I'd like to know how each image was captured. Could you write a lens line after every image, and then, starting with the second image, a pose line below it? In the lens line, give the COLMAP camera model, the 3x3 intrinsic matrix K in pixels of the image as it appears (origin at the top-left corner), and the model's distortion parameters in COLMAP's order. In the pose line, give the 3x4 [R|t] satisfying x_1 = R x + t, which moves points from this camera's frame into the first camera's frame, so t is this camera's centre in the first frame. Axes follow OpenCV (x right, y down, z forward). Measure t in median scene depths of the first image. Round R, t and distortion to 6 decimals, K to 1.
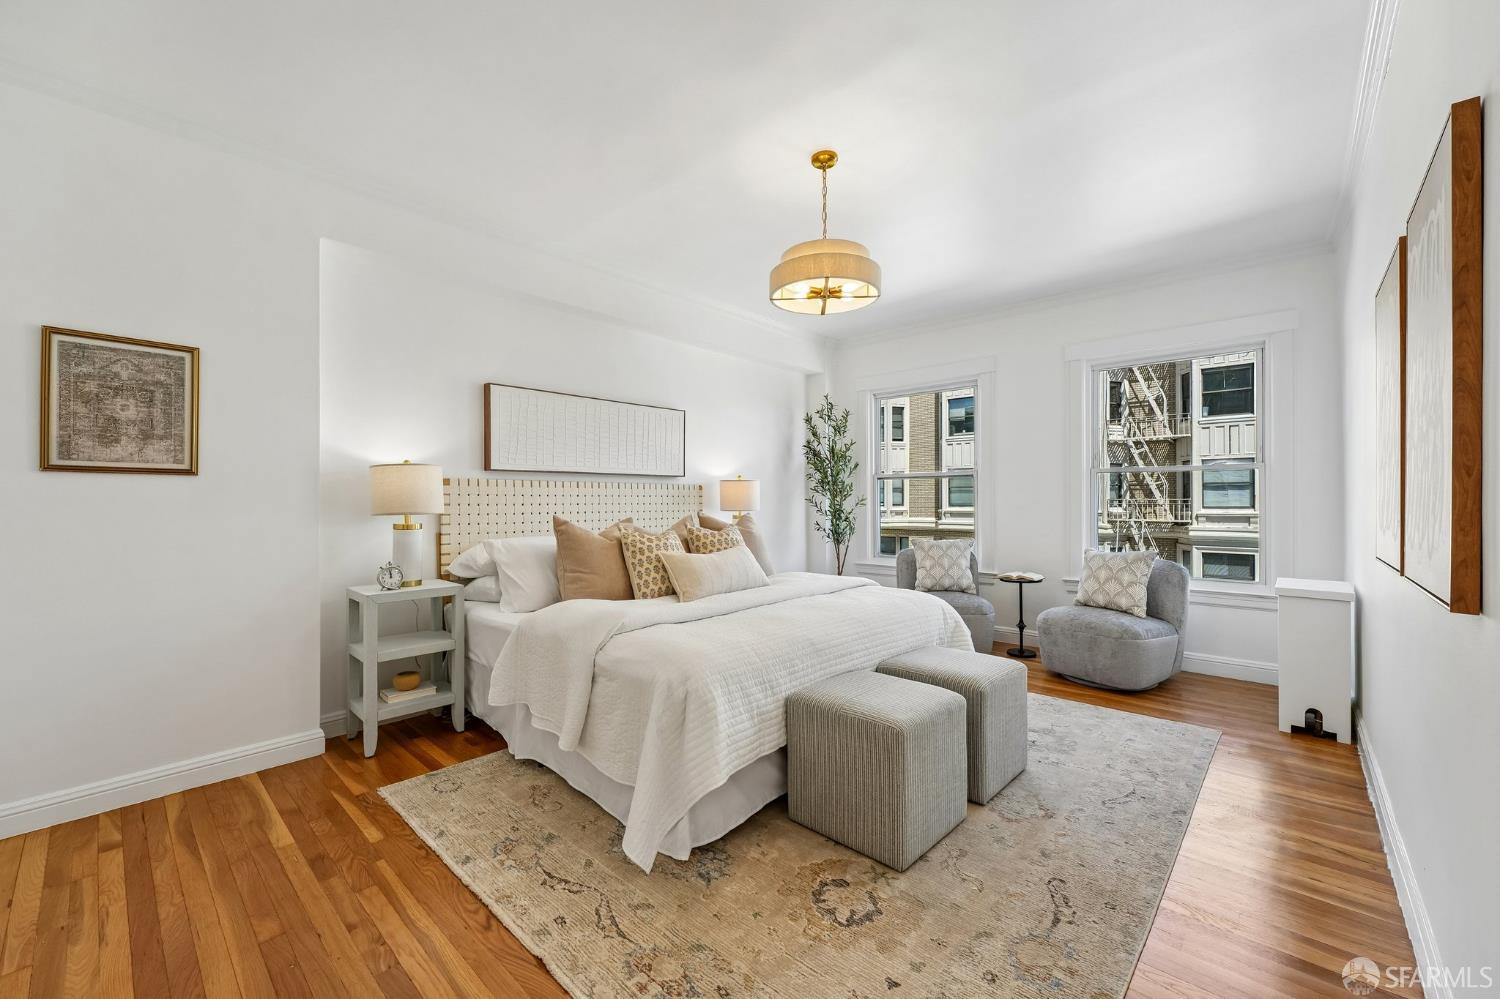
lens RADIAL K [[598.4, 0, 748.2], [0, 598.4, 485.2], [0, 0, 1]] dist [-0.001065, 0.000026]
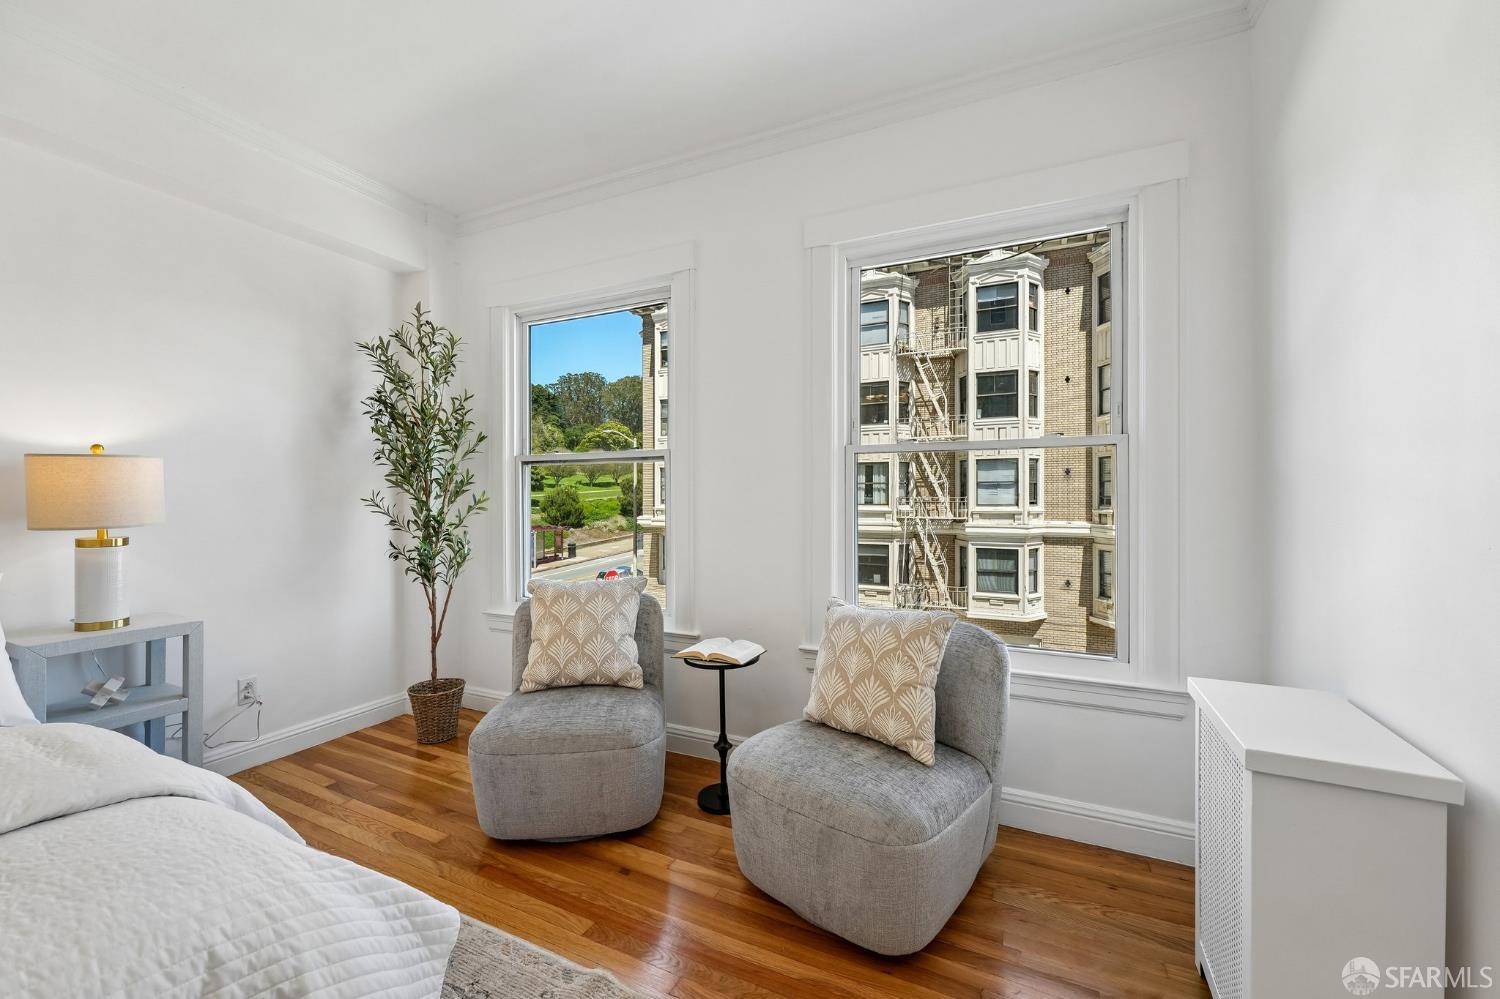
lens RADIAL K [[598.4, 0, 750.3], [0, 598.4, 501.1], [0, 0, 1]] dist [-0.001065, 0.000026]
pose [[0.956027, -0.009877, 0.293111, 0.073112], [0.002688, 0.999686, 0.024917, 0.003211], [-0.293265, -0.023034, 0.955754, 0.113820]]
